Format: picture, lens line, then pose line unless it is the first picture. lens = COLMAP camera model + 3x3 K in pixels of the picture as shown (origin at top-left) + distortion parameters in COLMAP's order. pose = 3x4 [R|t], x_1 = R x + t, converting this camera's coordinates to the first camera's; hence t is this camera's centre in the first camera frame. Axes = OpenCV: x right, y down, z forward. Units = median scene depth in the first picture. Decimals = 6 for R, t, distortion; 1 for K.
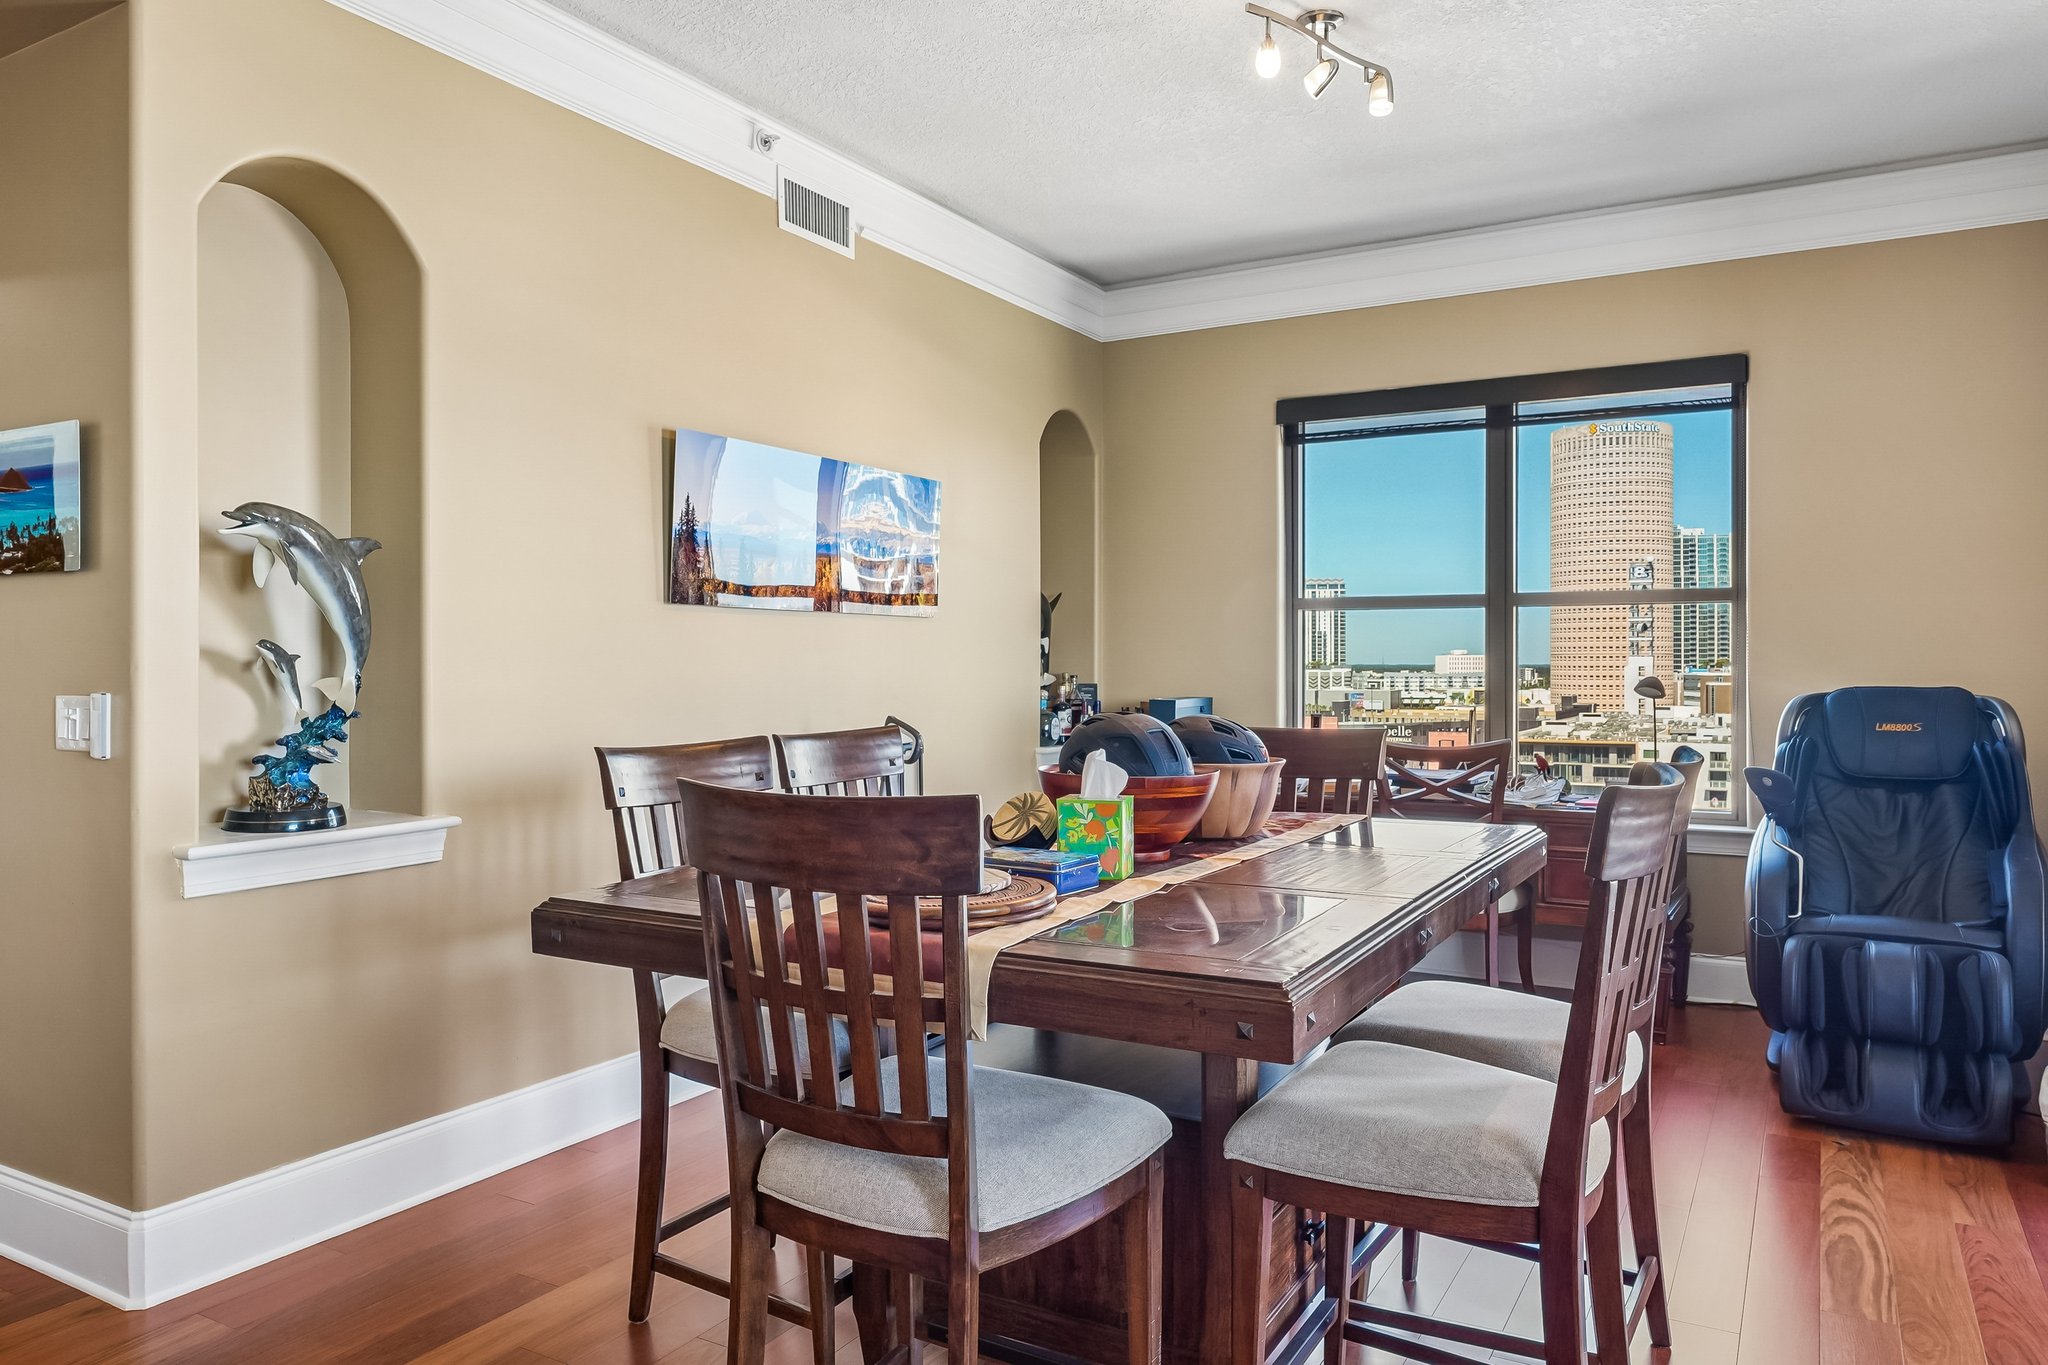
lens RADIAL K [[1388.8, 0, 1056.5], [0, 1388.8, 674.7], [0, 0, 1]] dist [0.031862, -0.000434]
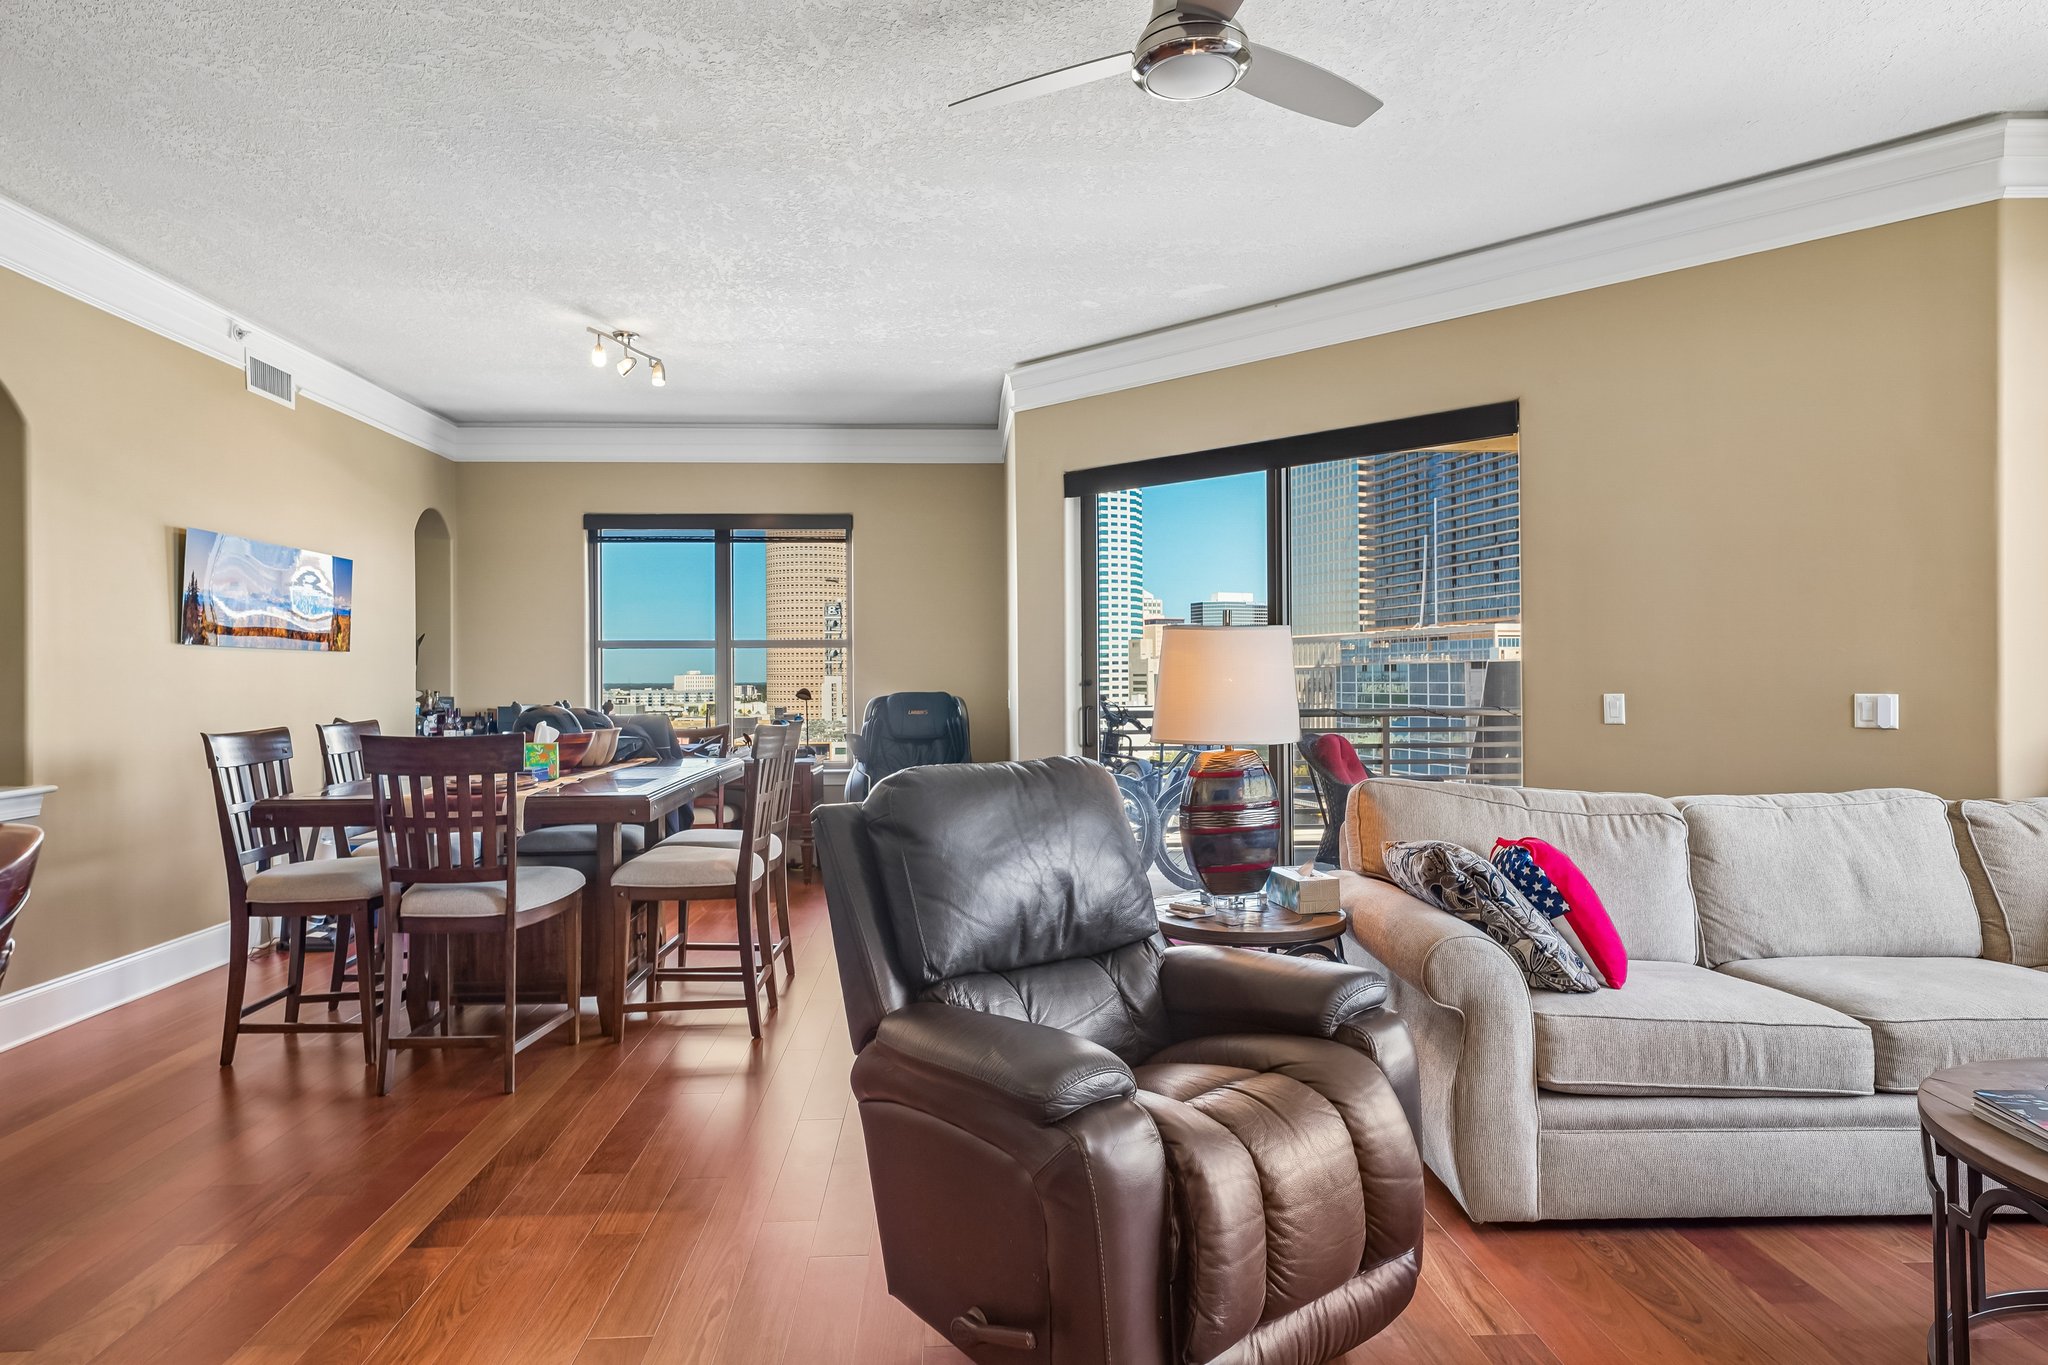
lens RADIAL K [[1181.4, 0, 1044.1], [0, 1181.4, 669.9], [0, 0, 1]] dist [-0.041883, 0.000881]
pose [[0.841498, 0.000123, 0.540259, -0.151873], [0.009771, 0.999833, -0.015447, 0.004374], [-0.540171, 0.018277, 0.841357, -0.493658]]
